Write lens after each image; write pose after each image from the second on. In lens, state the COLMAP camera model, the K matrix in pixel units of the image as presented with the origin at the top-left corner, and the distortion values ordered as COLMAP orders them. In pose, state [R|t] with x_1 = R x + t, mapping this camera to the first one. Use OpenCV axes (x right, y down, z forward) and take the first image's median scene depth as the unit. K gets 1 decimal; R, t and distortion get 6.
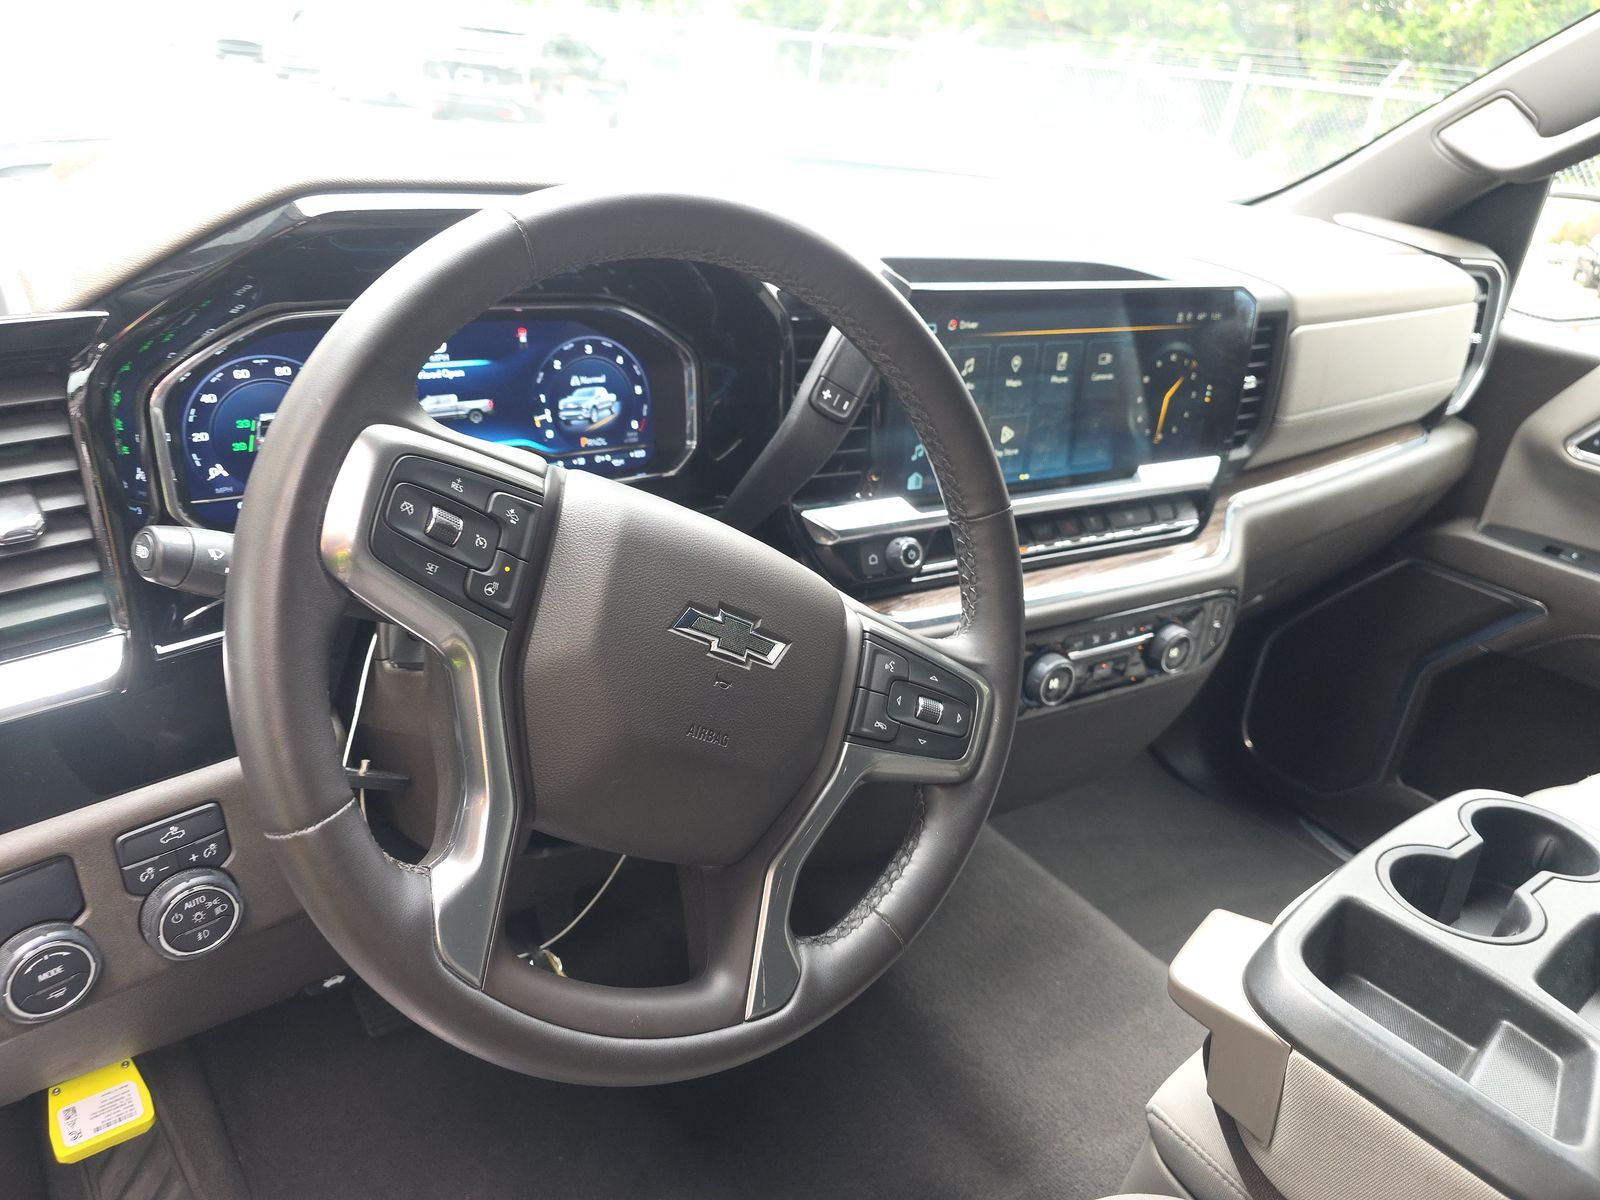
lens RADIAL K [[1060.2, 0, 808.0], [0, 1060.2, 615.4], [0, 0, 1]] dist [0.036537, -0.038005]
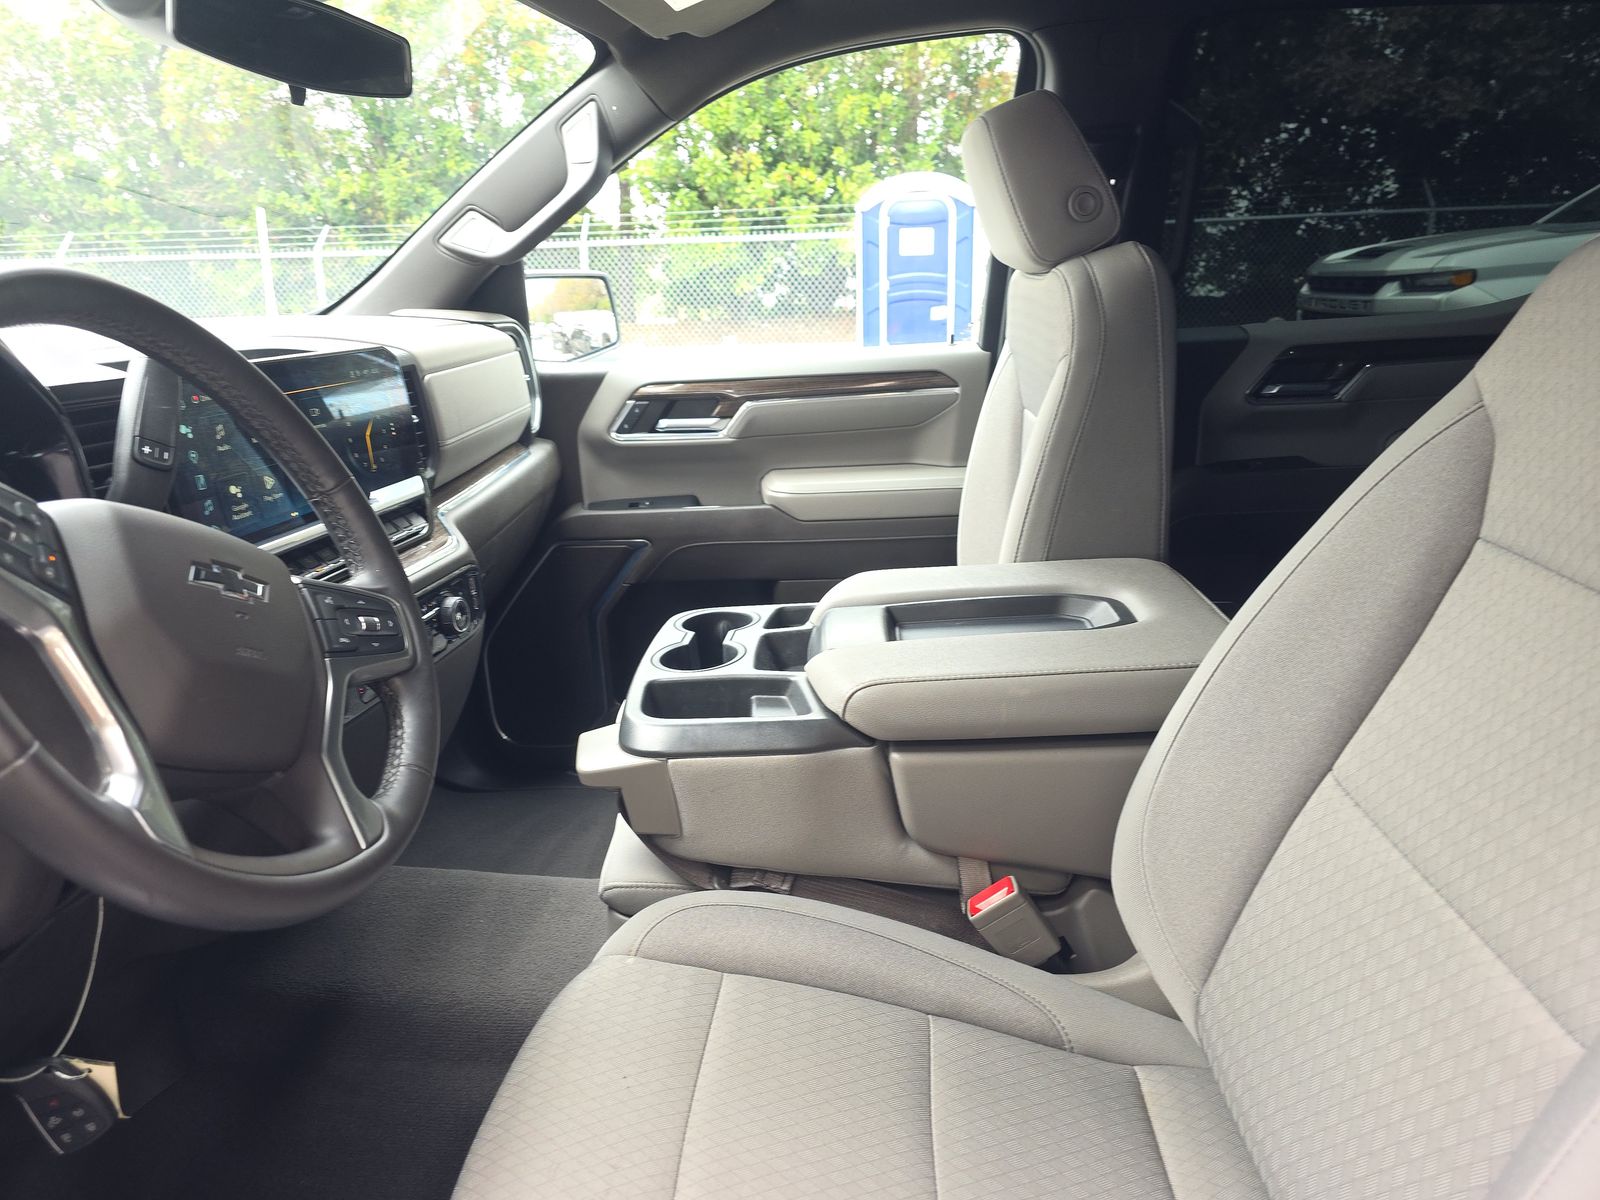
lens RADIAL K [[1060.2, 0, 785.9], [0, 1060.2, 606.6], [0, 0, 1]] dist [0.036537, -0.038005]
pose [[0.651840, -0.333730, 0.680977, -0.357496], [0.427884, 0.903228, 0.033074, 0.199105], [-0.626115, 0.269820, 0.731558, -0.253211]]
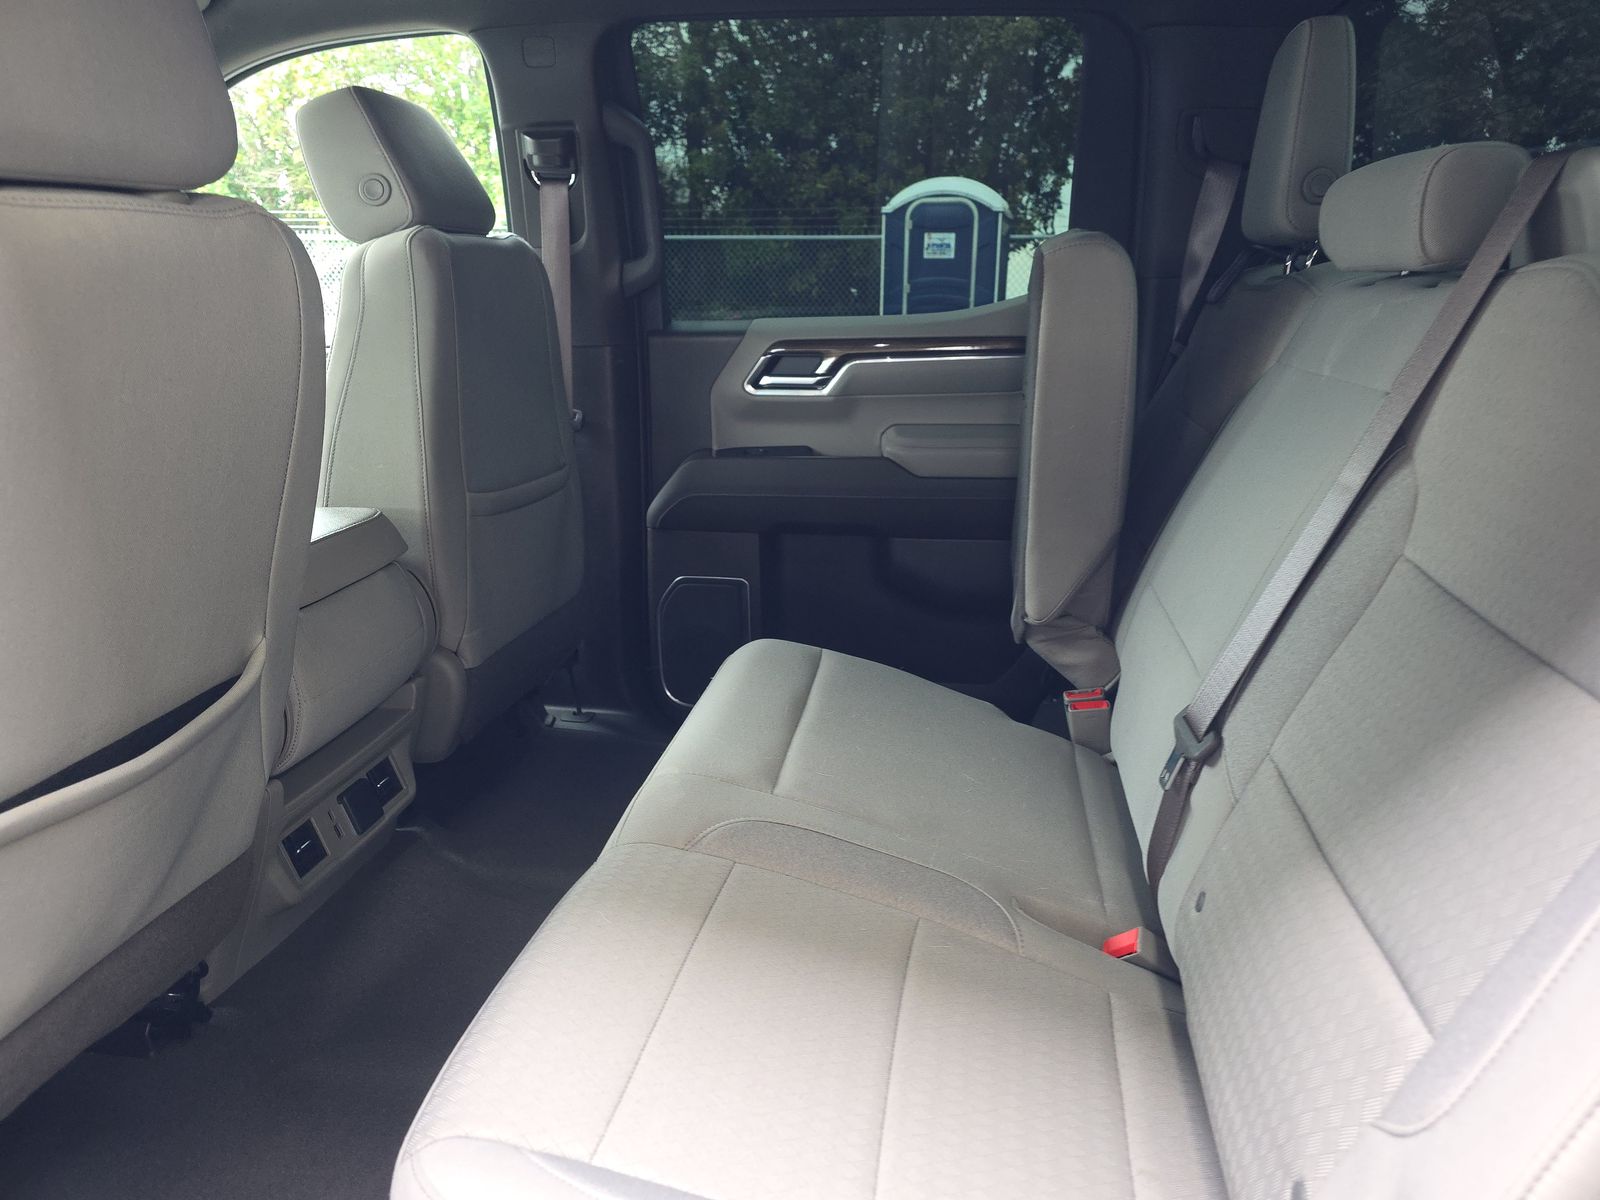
lens RADIAL K [[1060.2, 0, 788.1], [0, 1060.2, 608.3], [0, 0, 1]] dist [0.036537, -0.038005]
pose [[0.711892, -0.295141, 0.637261, 0.528084], [0.376494, 0.926380, 0.008458, 0.896406], [-0.592842, 0.233904, 0.770602, -1.306172]]
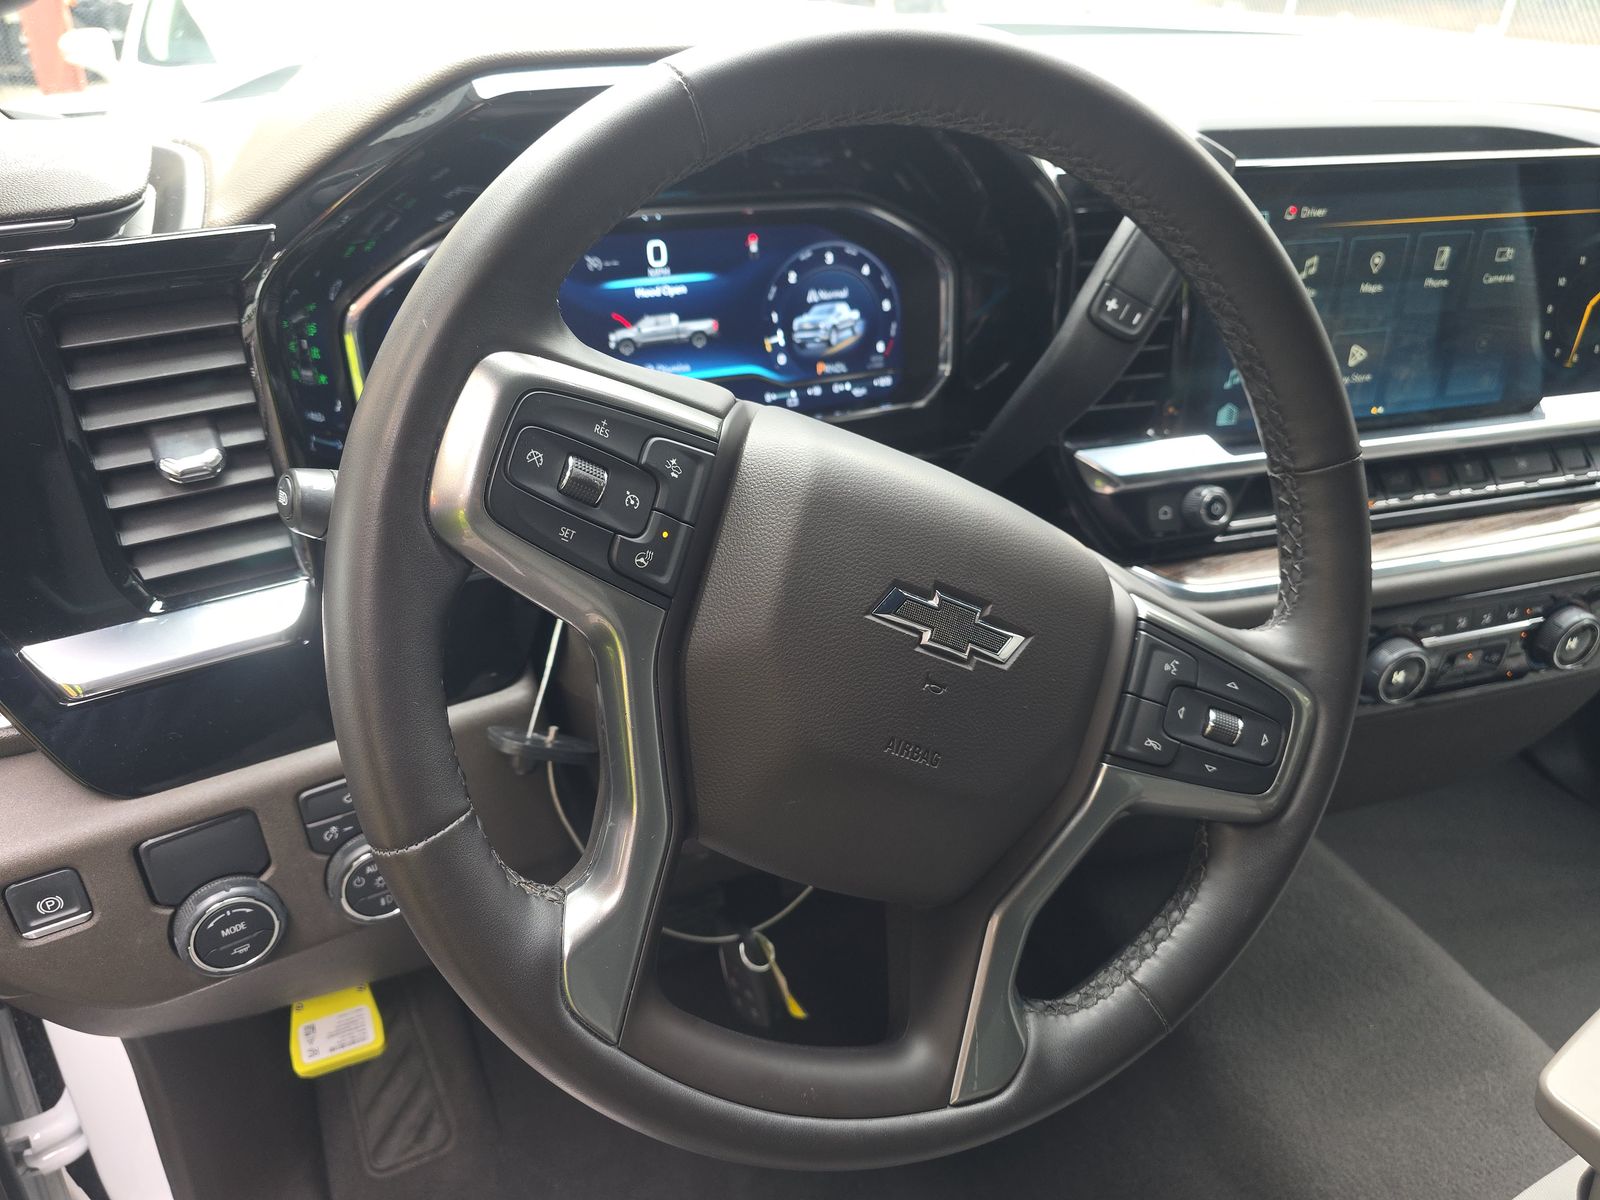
lens RADIAL K [[1060.2, 0, 817.7], [0, 1060.2, 609.6], [0, 0, 1]] dist [0.036537, -0.038005]
pose [[0.965015, 0.056681, -0.255994, 0.020339], [-0.039825, 0.996712, 0.070558, -0.028773], [0.259151, -0.057895, 0.964100, 0.158304]]
